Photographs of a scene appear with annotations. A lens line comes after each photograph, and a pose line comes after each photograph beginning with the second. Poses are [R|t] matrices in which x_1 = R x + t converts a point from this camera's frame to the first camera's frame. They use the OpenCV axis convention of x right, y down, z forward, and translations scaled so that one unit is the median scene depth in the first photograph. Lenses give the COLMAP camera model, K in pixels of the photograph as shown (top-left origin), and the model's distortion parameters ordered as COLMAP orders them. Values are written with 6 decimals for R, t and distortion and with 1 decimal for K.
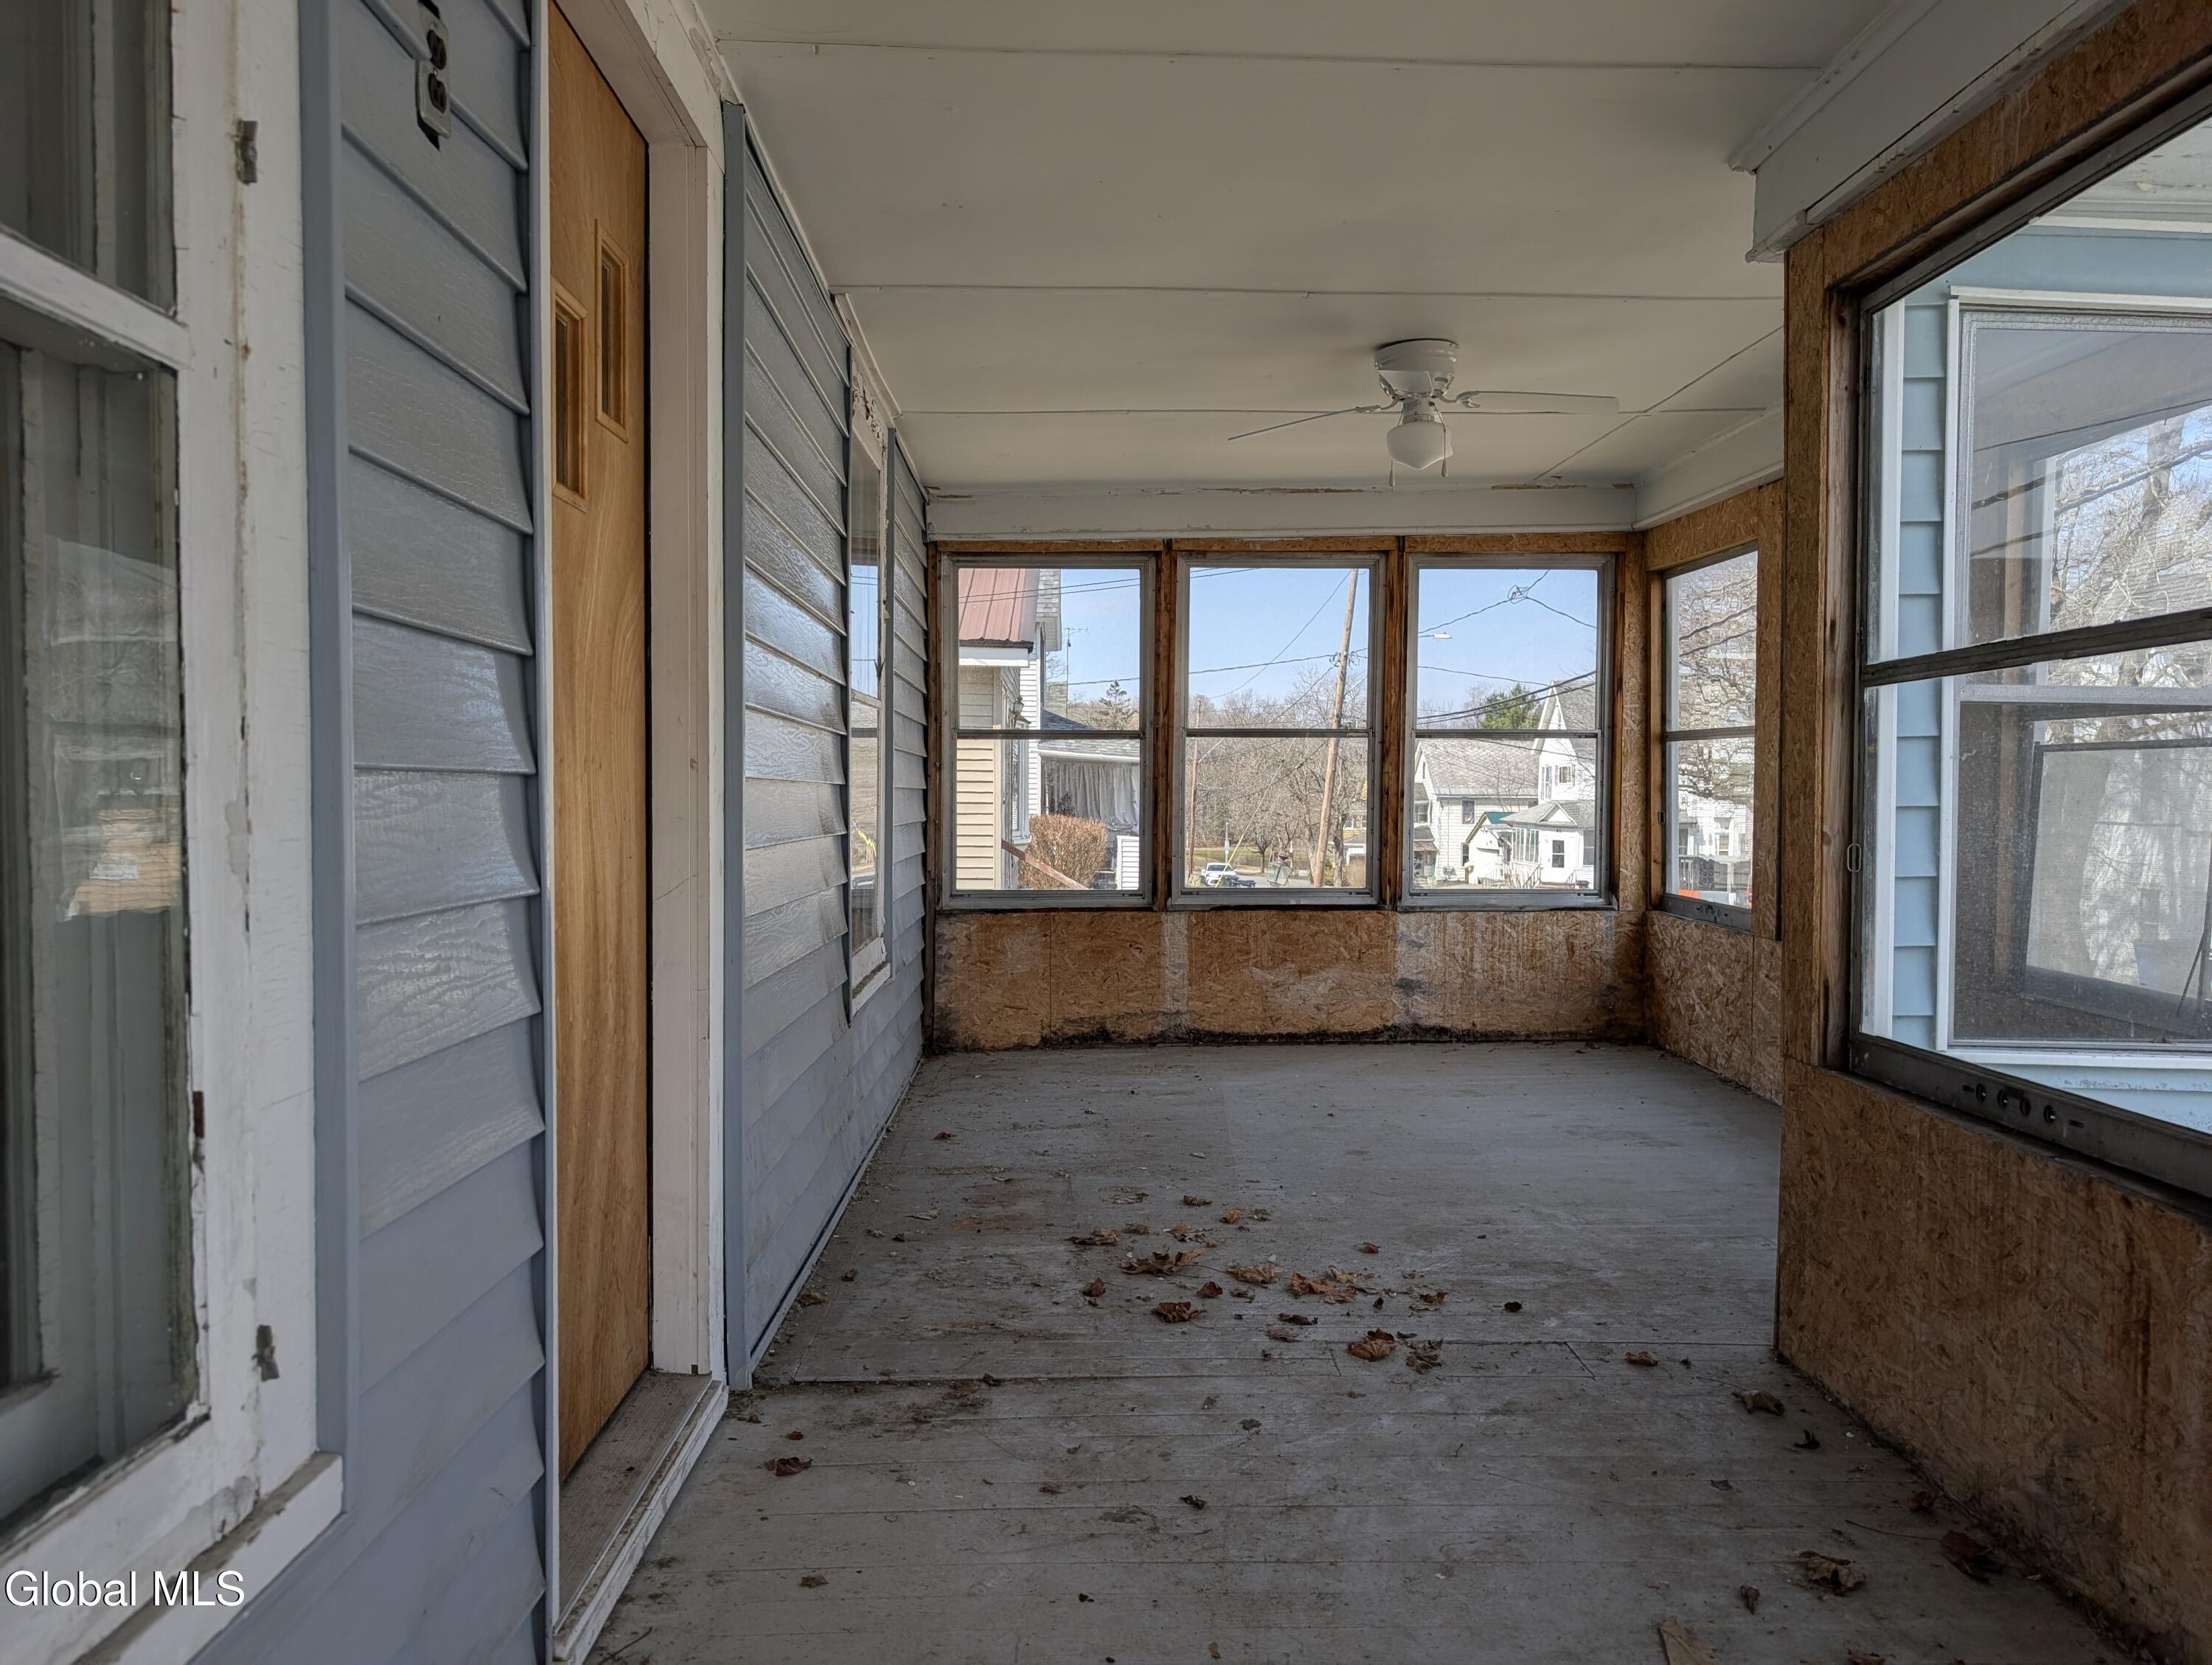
lens RADIAL K [[1591.8, 0, 1106.1], [0, 1591.8, 833.9], [0, 0, 1]] dist [0.028511, -0.018514]
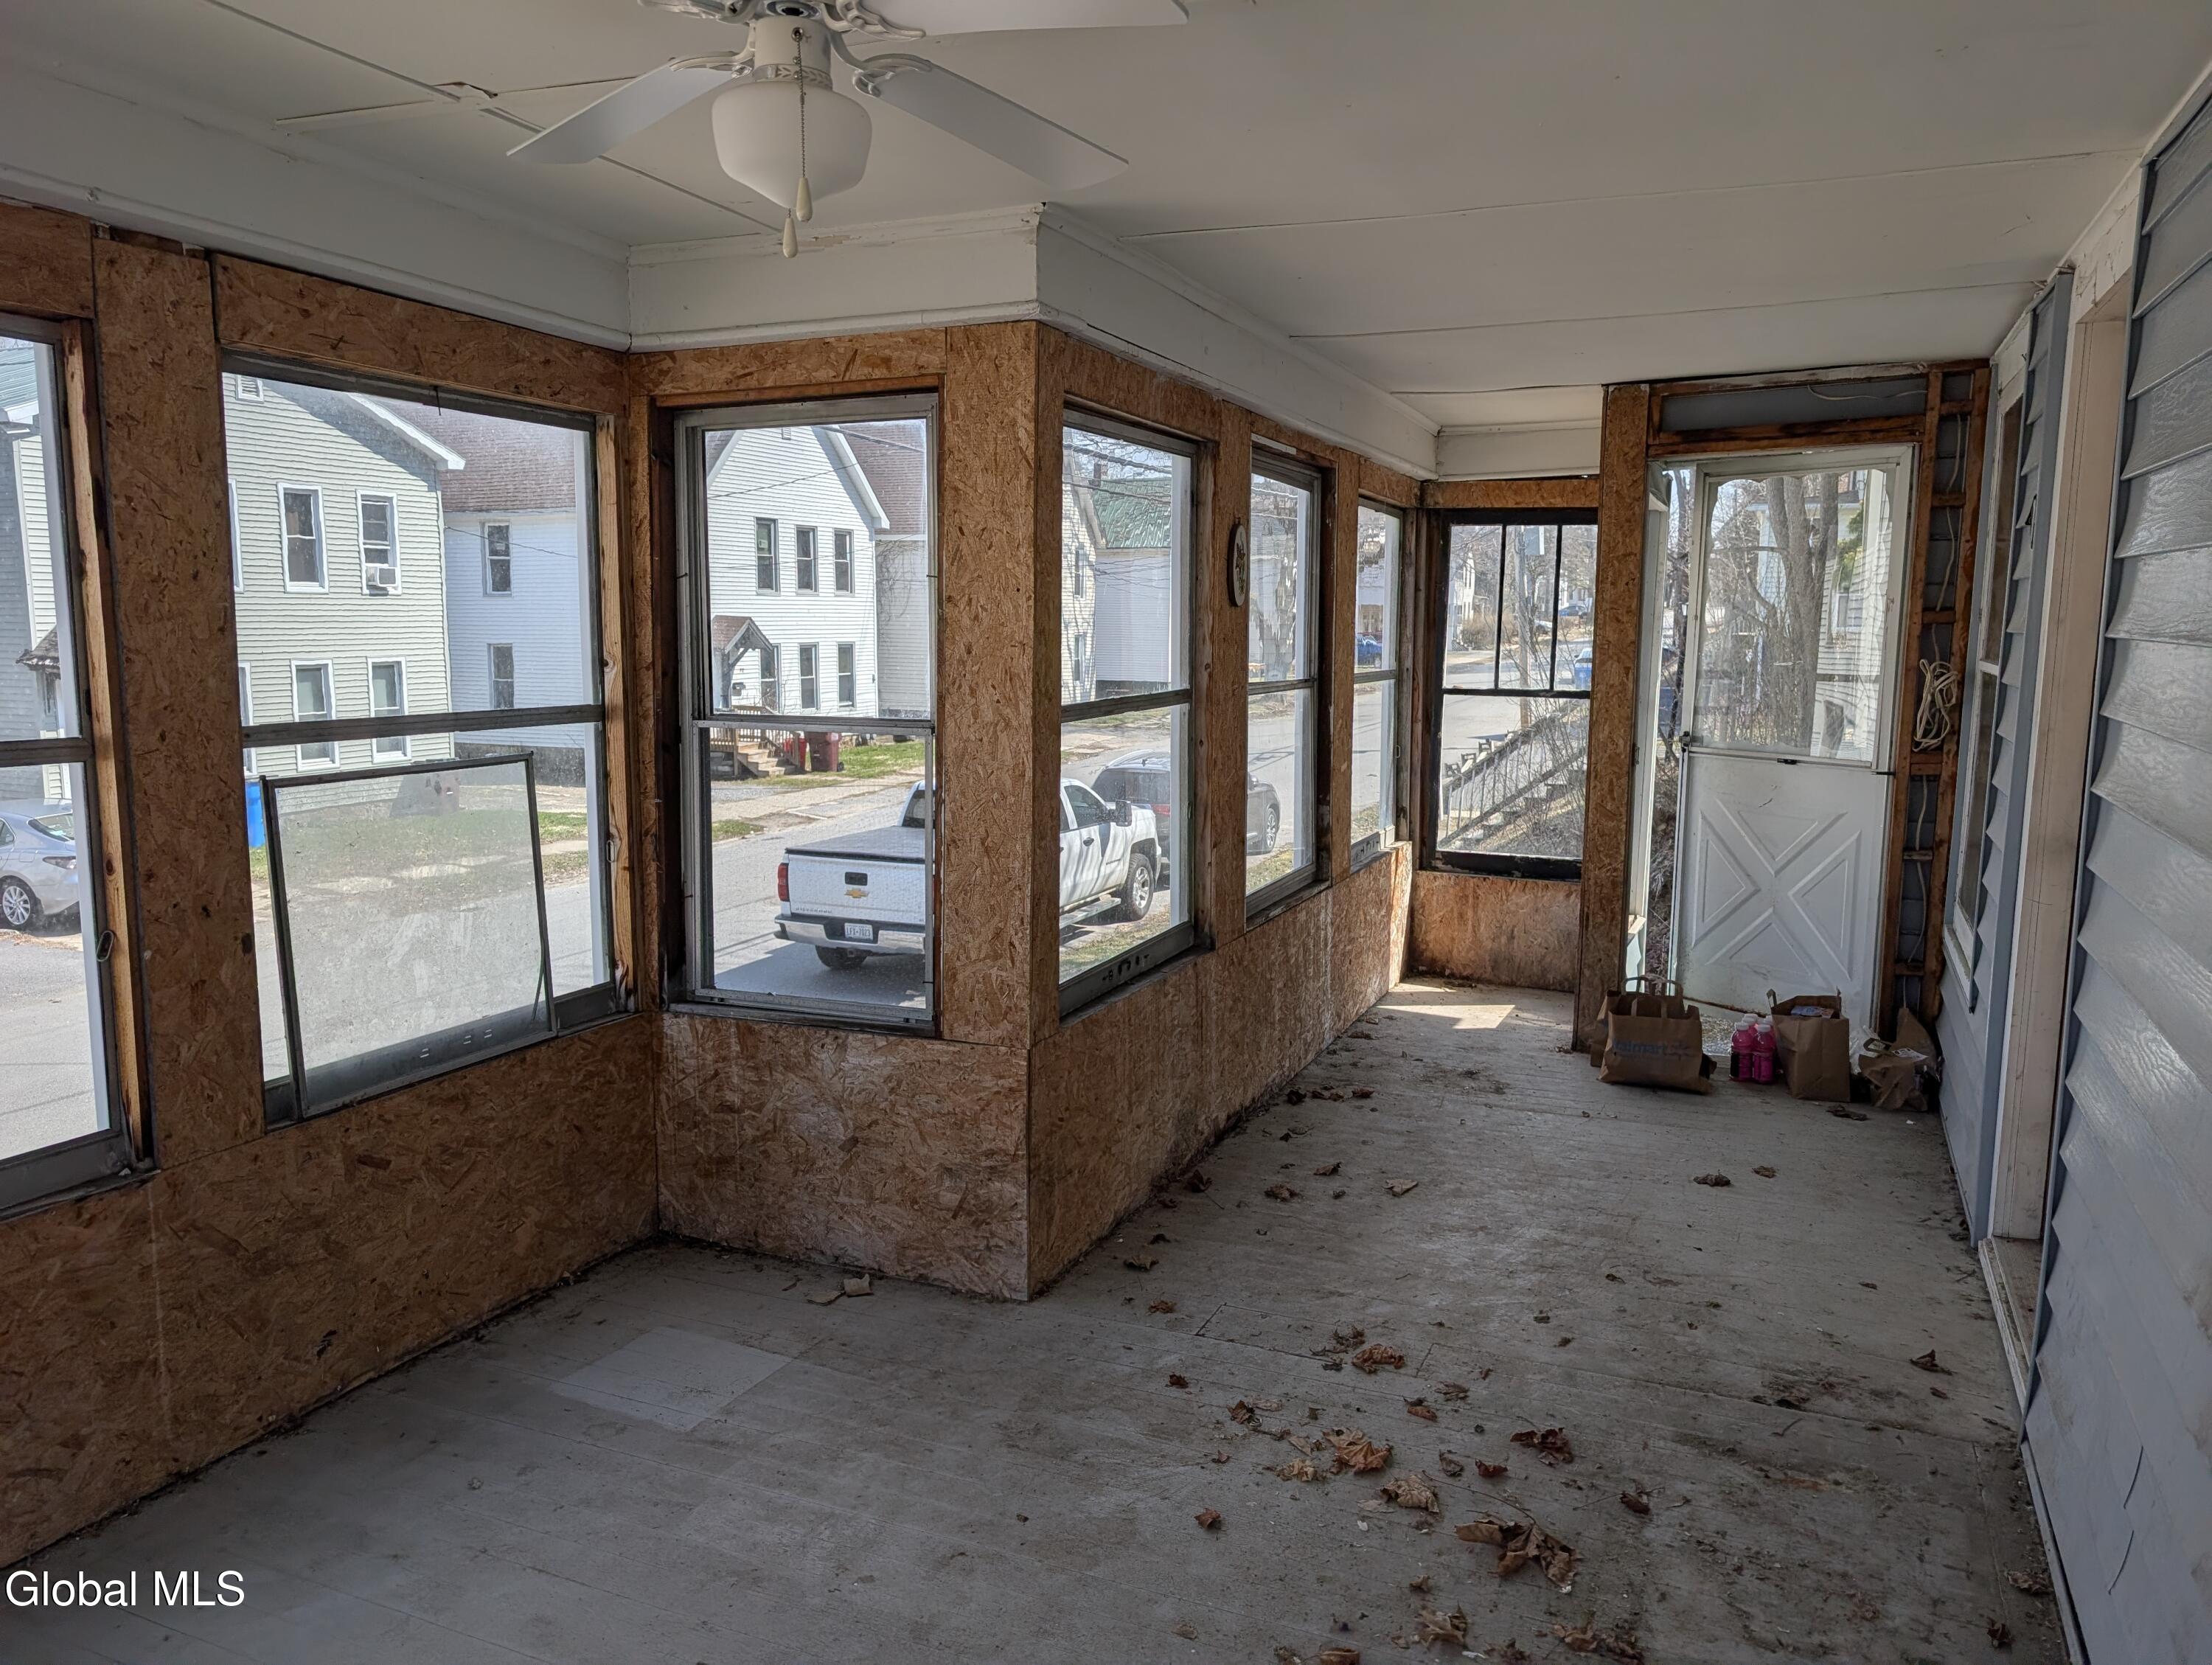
lens RADIAL K [[1591.8, 0, 1106.0], [0, 1591.8, 827.7], [0, 0, 1]] dist [0.028511, -0.018514]
pose [[-0.907678, -0.070721, 0.413666, -0.086795], [-0.002360, 0.986543, 0.163485, -0.210108], [-0.419661, 0.147415, -0.895630, 2.046522]]
